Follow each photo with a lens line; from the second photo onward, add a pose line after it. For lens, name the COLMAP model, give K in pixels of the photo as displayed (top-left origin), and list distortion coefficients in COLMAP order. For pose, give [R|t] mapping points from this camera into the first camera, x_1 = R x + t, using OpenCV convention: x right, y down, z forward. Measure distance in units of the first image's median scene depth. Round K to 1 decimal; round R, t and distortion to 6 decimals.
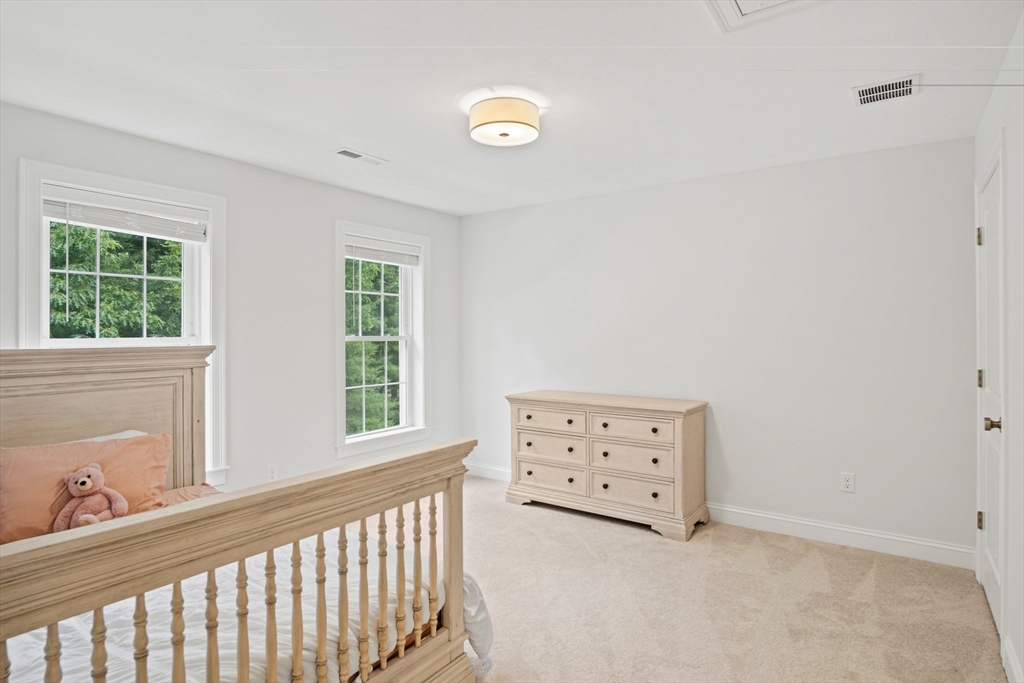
lens RADIAL K [[553.5, 0, 515.5], [0, 553.5, 339.4], [0, 0, 1]] dist [-0.020396, 0.001533]
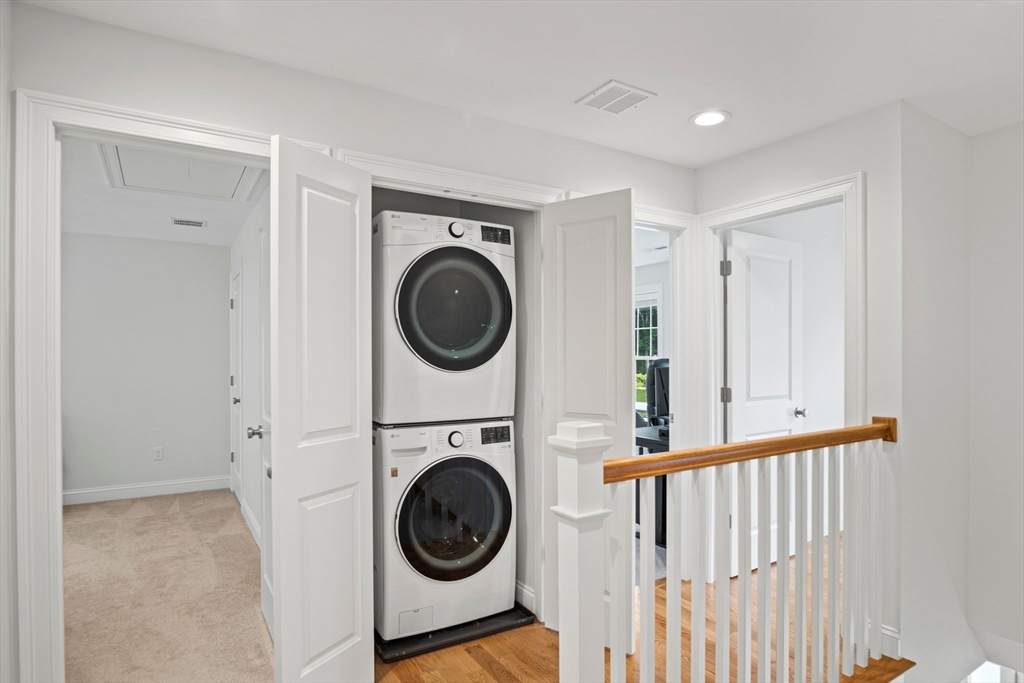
lens RADIAL K [[569.0, 0, 513.7], [0, 569.0, 357.3], [0, 0, 1]] dist [-0.024037, -0.000061]
pose [[0.395746, 0.003898, 0.918352, -0.599996], [0.001719, 0.999986, -0.004986, 0.001286], [-0.918358, 0.003552, 0.395734, -0.718425]]
